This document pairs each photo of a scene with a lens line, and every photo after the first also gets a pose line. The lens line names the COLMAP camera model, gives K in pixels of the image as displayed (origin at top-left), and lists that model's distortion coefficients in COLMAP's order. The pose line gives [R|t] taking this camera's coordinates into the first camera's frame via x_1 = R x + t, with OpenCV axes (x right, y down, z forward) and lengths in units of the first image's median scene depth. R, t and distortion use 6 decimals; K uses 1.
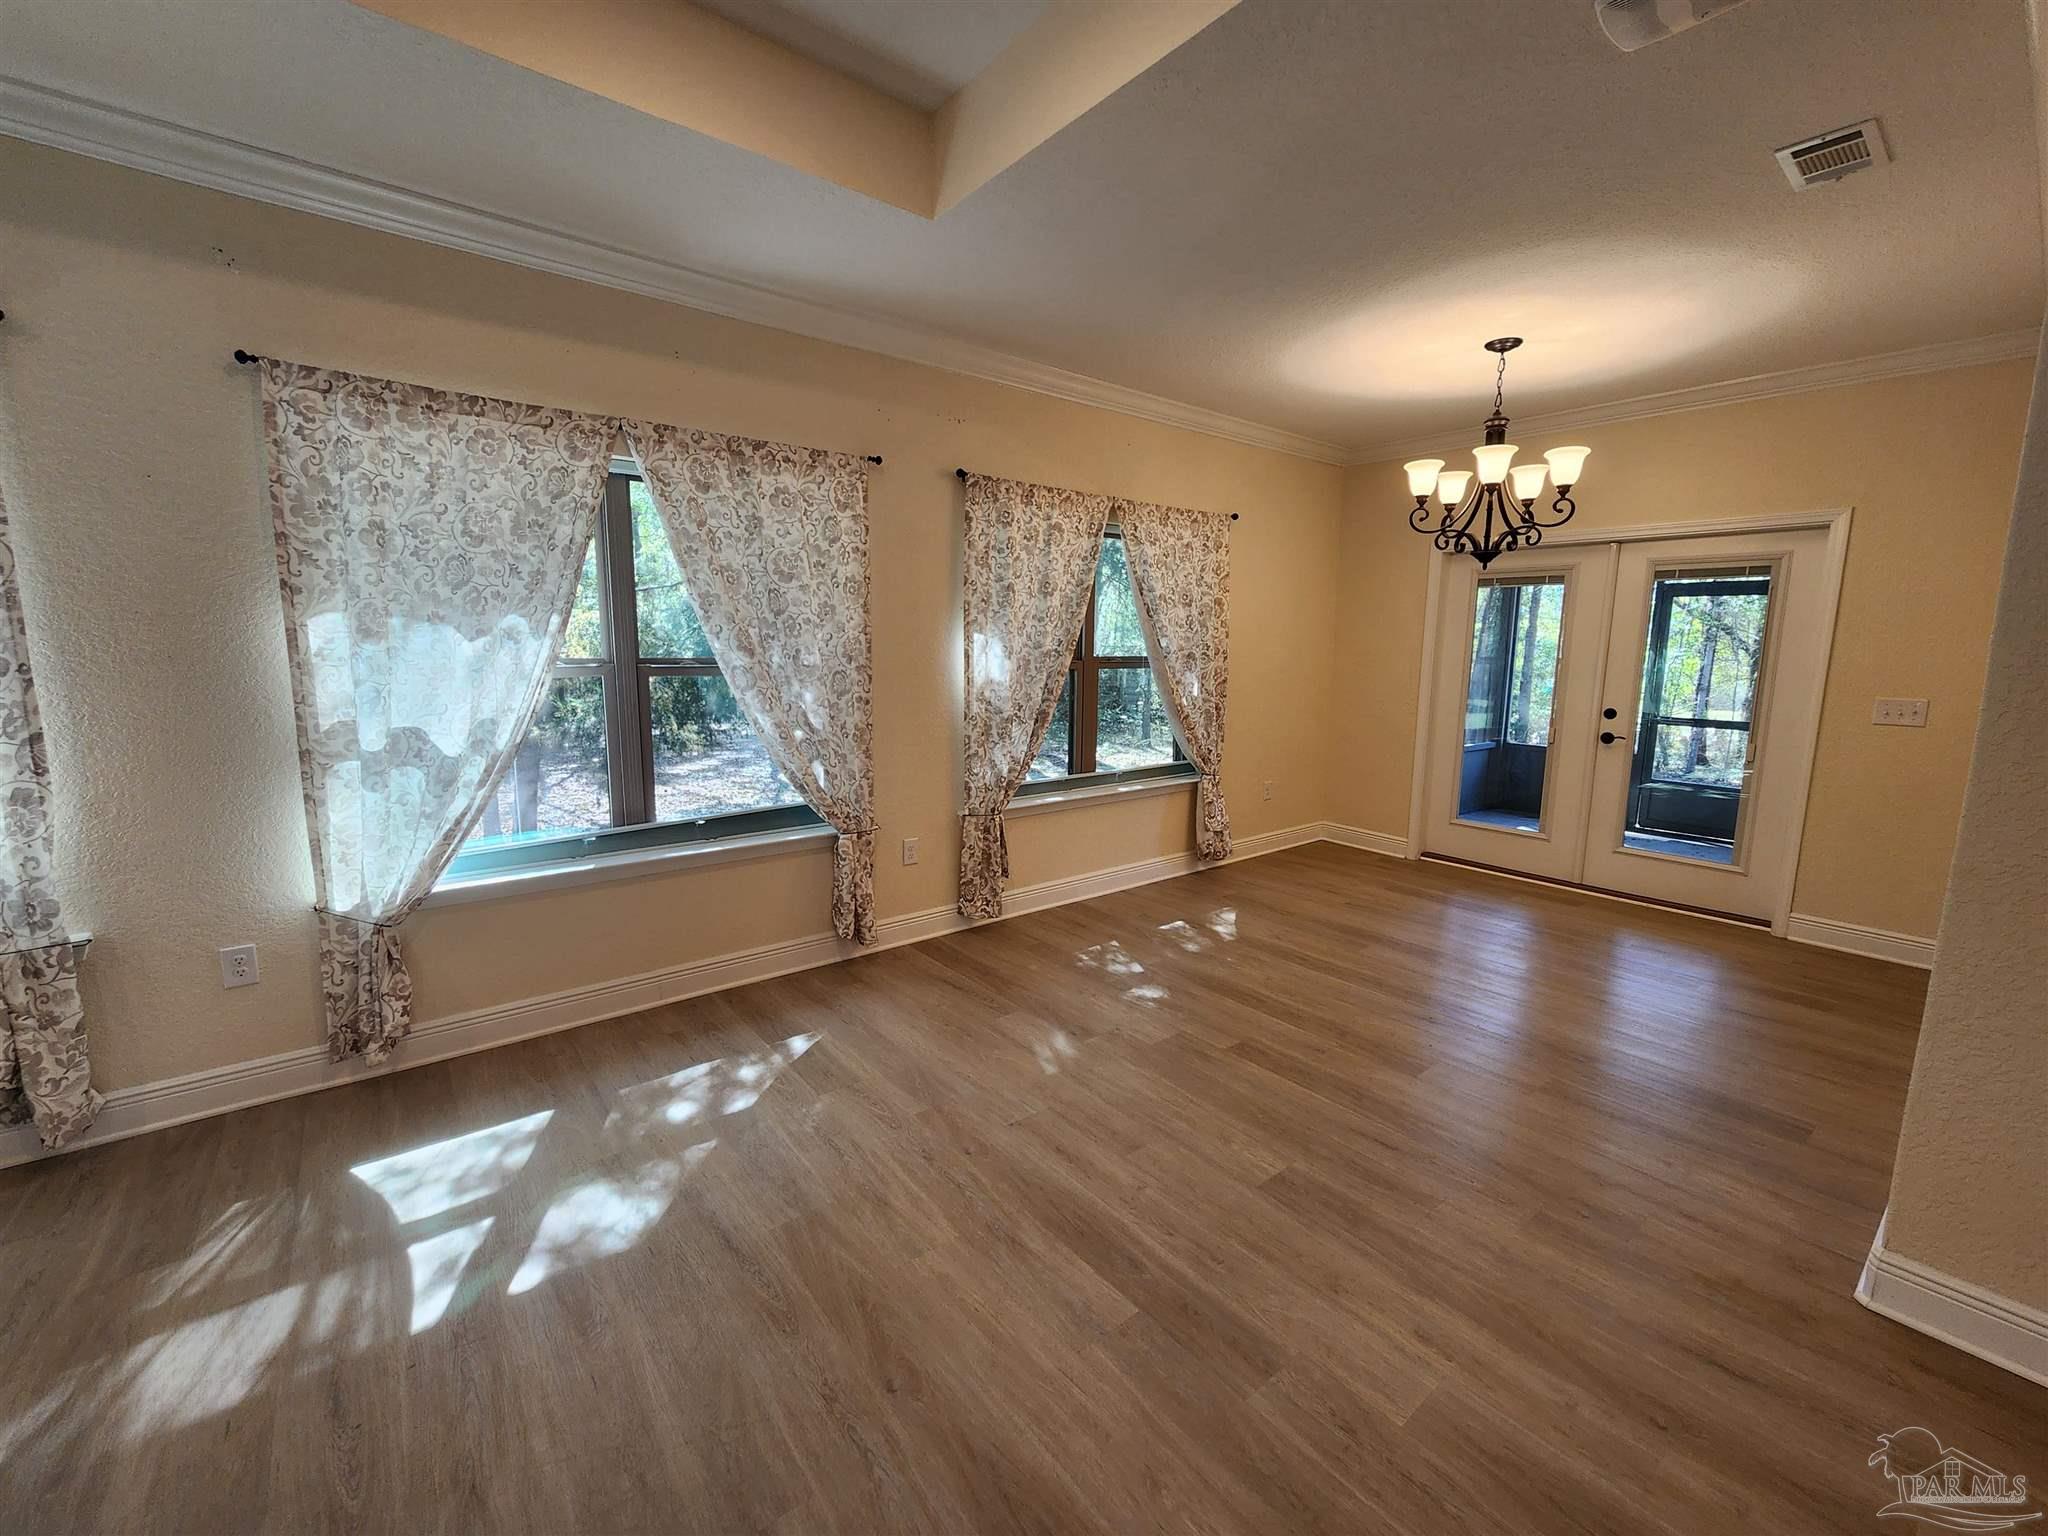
lens RADIAL K [[834.1, 0, 1011.3], [0, 834.1, 757.0], [0, 0, 1]] dist [0.003432, -0.004439]
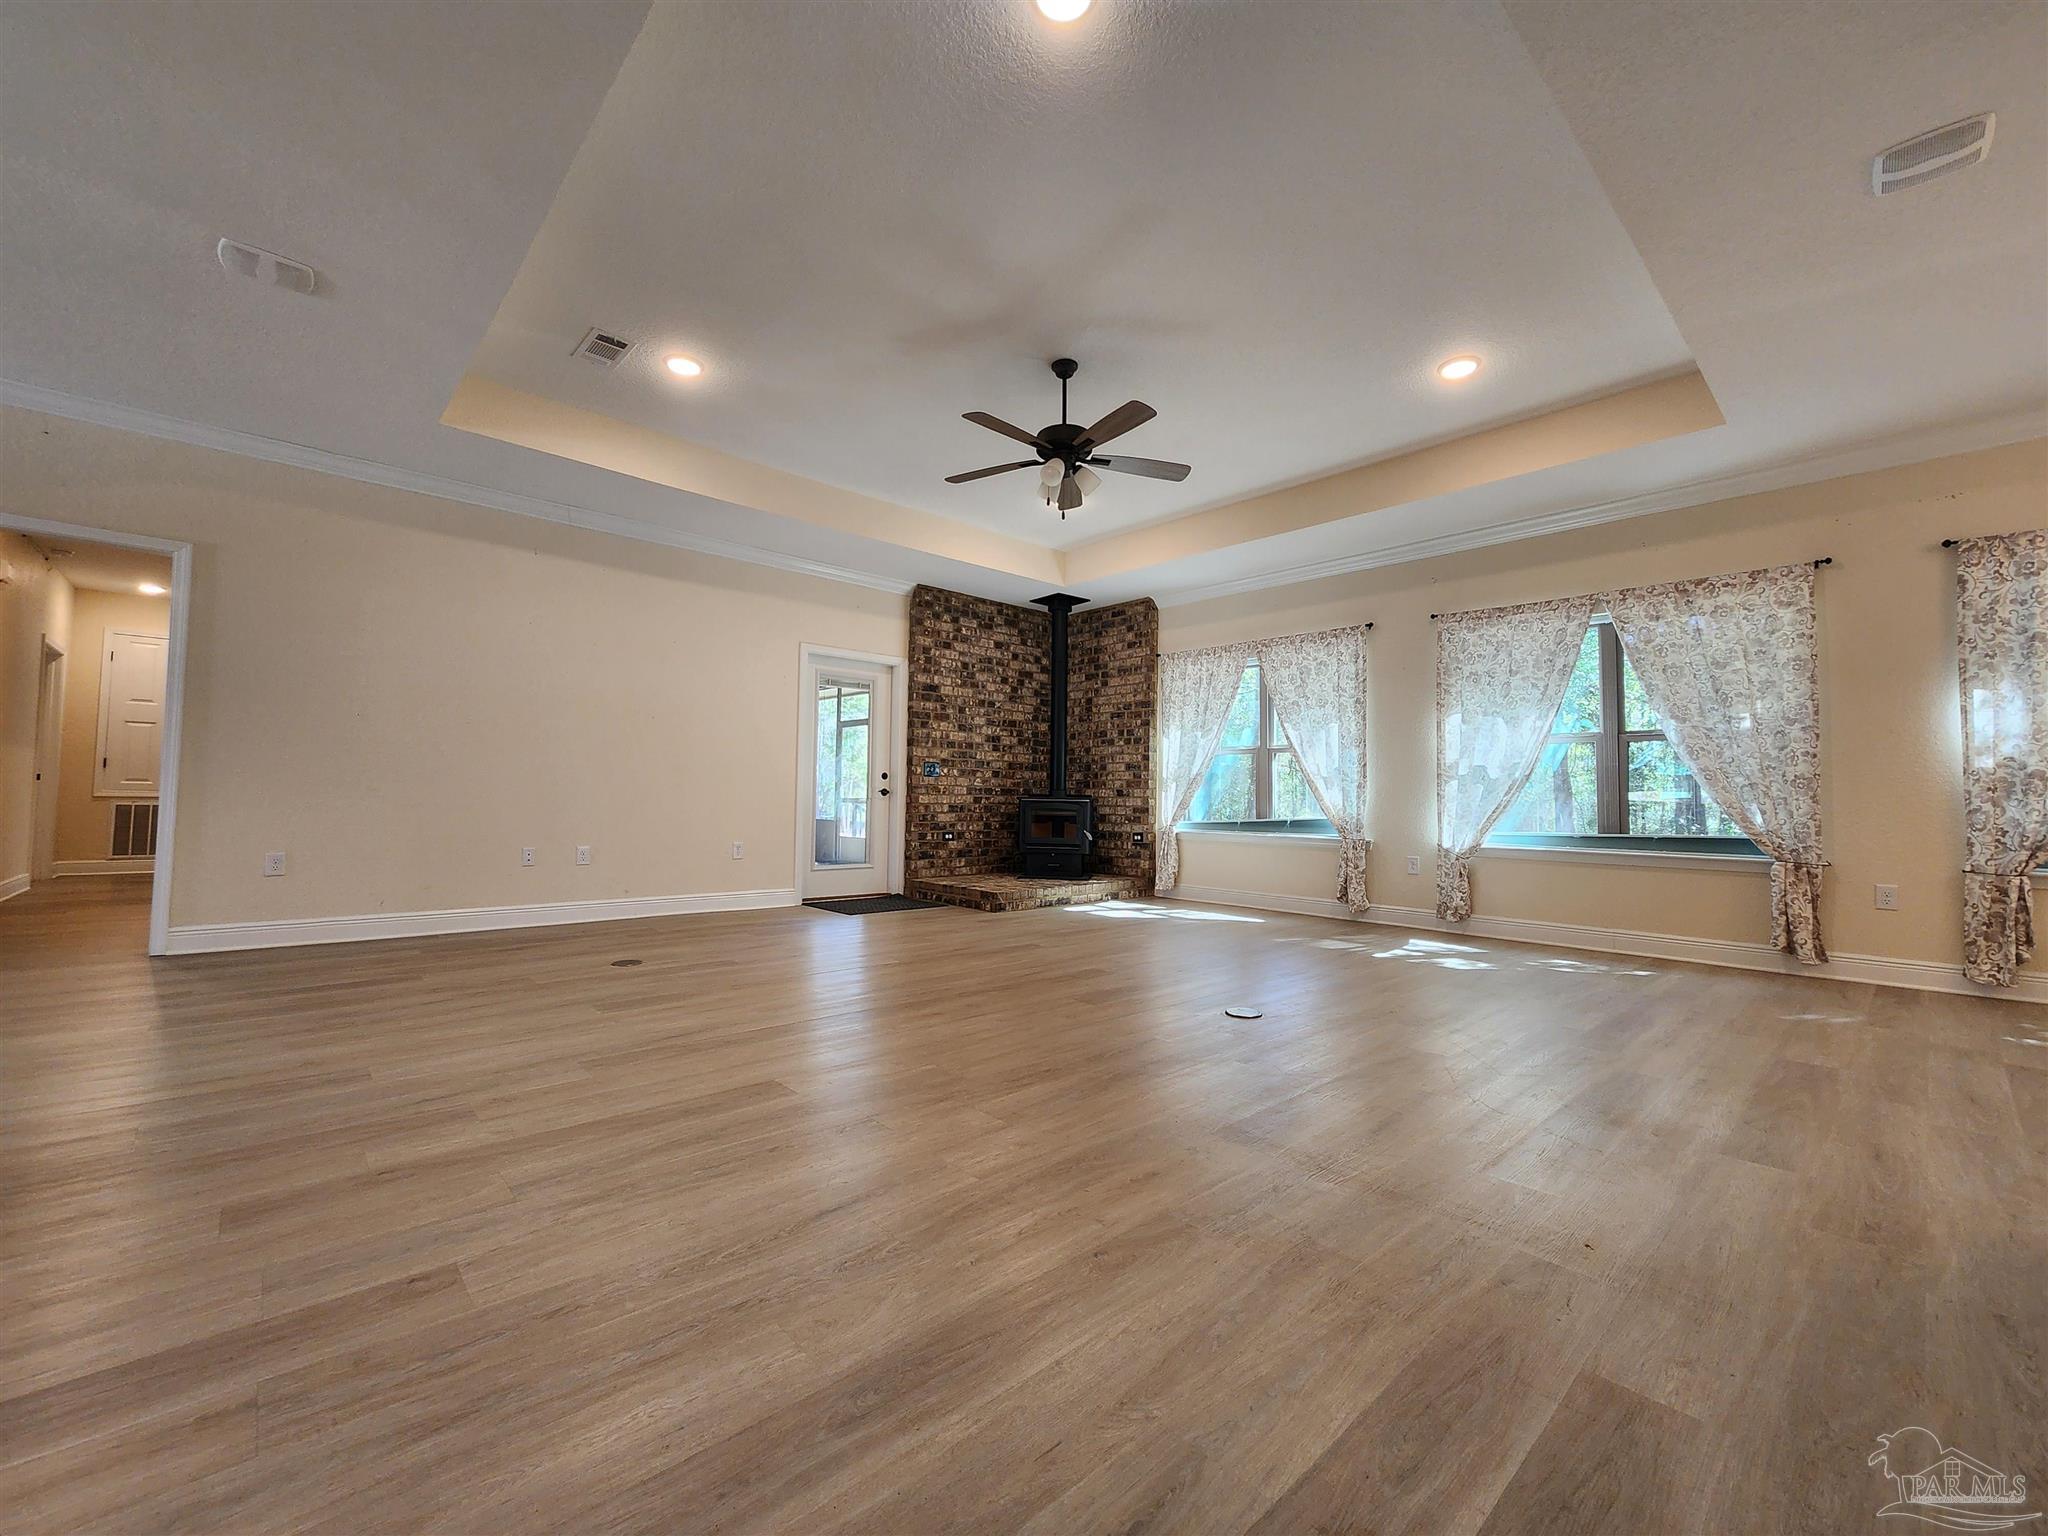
lens RADIAL K [[834.1, 0, 1024.9], [0, 834.1, 765.8], [0, 0, 1]] dist [0.003432, -0.004439]
pose [[0.077930, -0.048078, -0.995799, 0.966123], [-0.151865, 0.986608, -0.059519, 0.199066], [0.985324, 0.155866, 0.069584, -0.211726]]
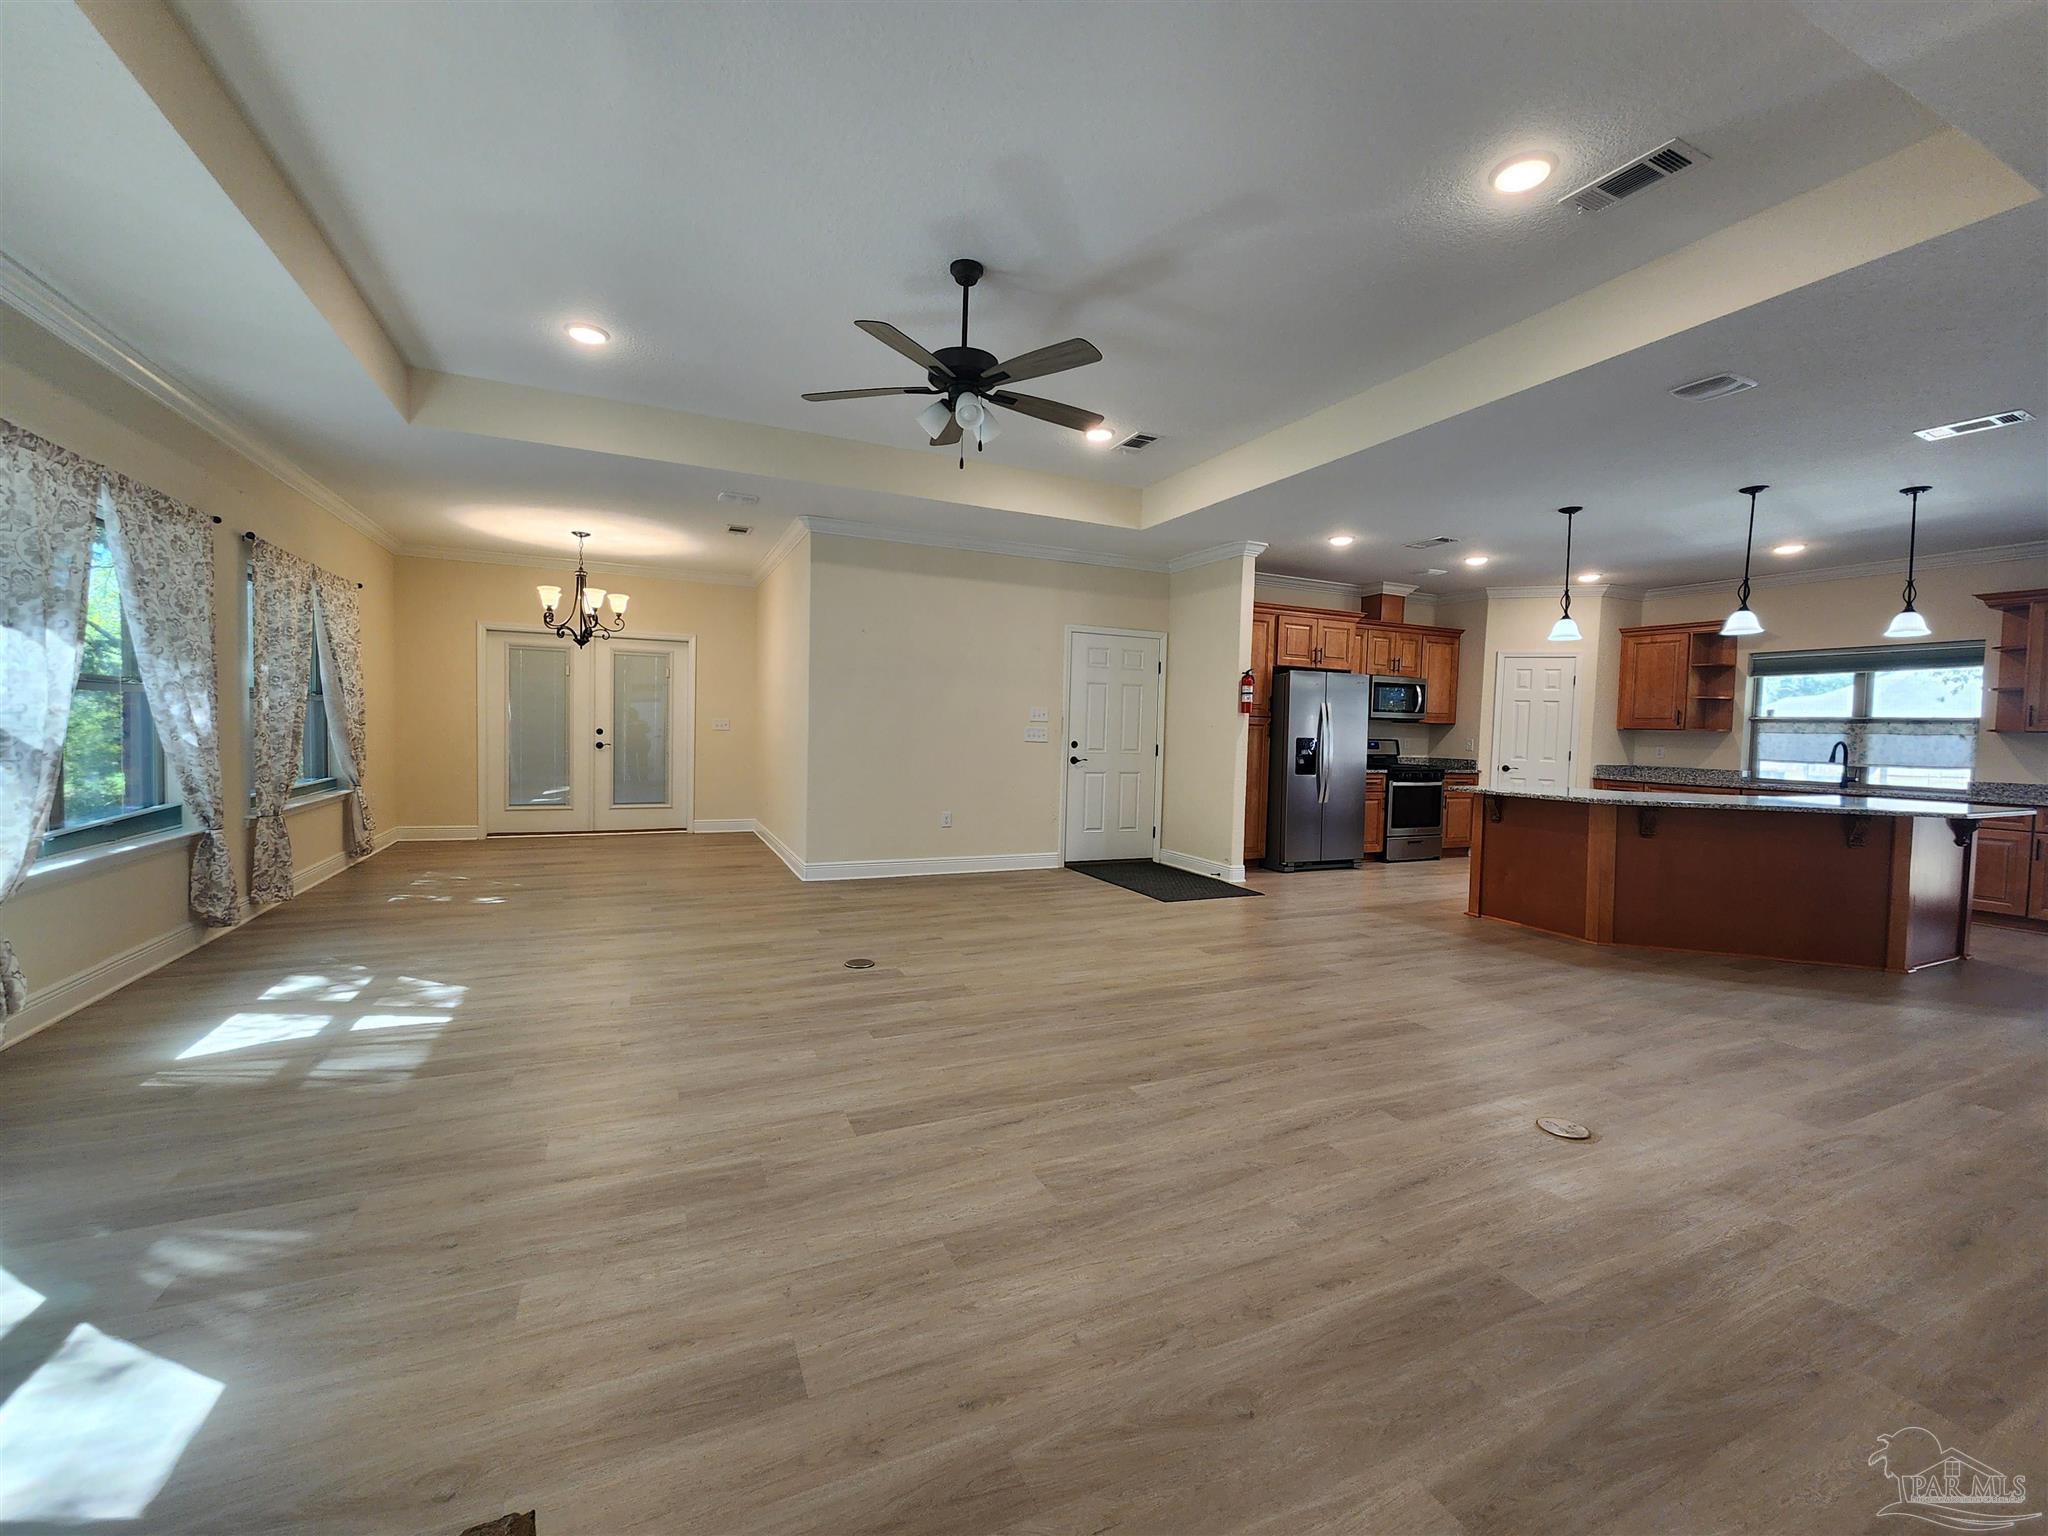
lens RADIAL K [[834.1, 0, 1018.7], [0, 834.1, 761.3], [0, 0, 1]] dist [0.003432, -0.004439]
pose [[0.237654, -0.046053, 0.970258, -1.079030], [0.110130, 0.993712, 0.020192, 0.098976], [-0.965087, 0.102056, 0.241231, -0.384636]]
